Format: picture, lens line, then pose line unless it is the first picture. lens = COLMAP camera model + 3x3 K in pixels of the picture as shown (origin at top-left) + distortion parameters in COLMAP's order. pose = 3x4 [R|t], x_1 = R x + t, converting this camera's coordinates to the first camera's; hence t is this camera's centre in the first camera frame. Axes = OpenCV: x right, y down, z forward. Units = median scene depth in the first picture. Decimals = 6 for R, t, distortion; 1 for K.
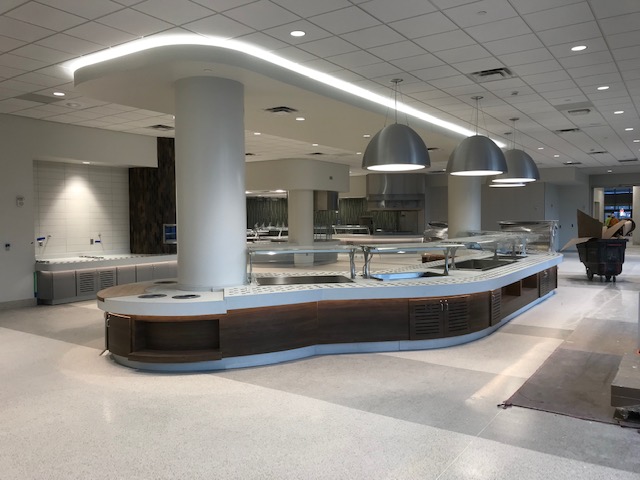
lens RADIAL K [[519.1, 0, 318.3], [0, 519.1, 236.4], [0, 0, 1]] dist [0.050106, -0.045829]
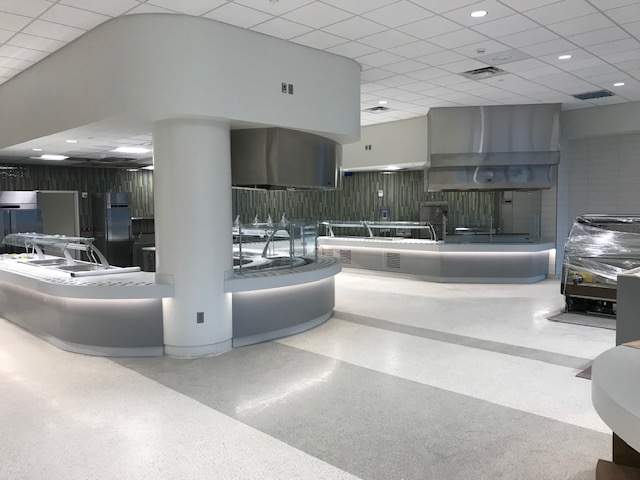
lens RADIAL K [[519.1, 0, 318.1], [0, 519.1, 241.0], [0, 0, 1]] dist [0.050106, -0.045829]
pose [[0.982294, 0.008125, -0.187169, 0.078434], [-0.001906, 0.999441, 0.033383, -0.018099], [0.187336, -0.032436, 0.981760, 0.478655]]
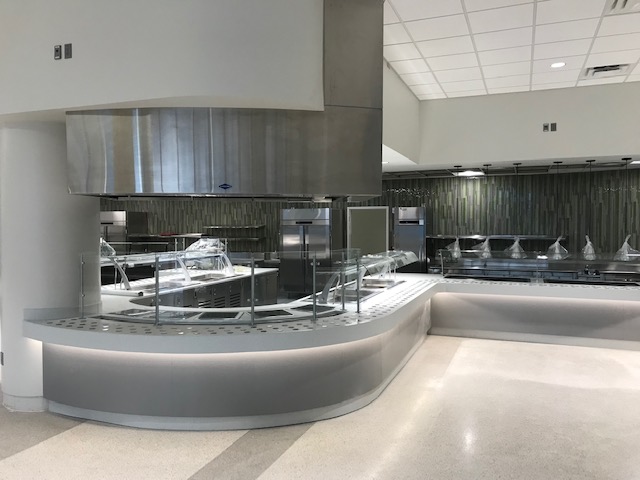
lens RADIAL K [[519.1, 0, 310.5], [0, 519.1, 247.2], [0, 0, 1]] dist [0.050106, -0.045829]
pose [[0.213240, 0.050986, -0.975669, 0.198748], [-0.031384, 0.998479, 0.045319, -0.030861], [0.976496, 0.020957, 0.214516, 0.762401]]
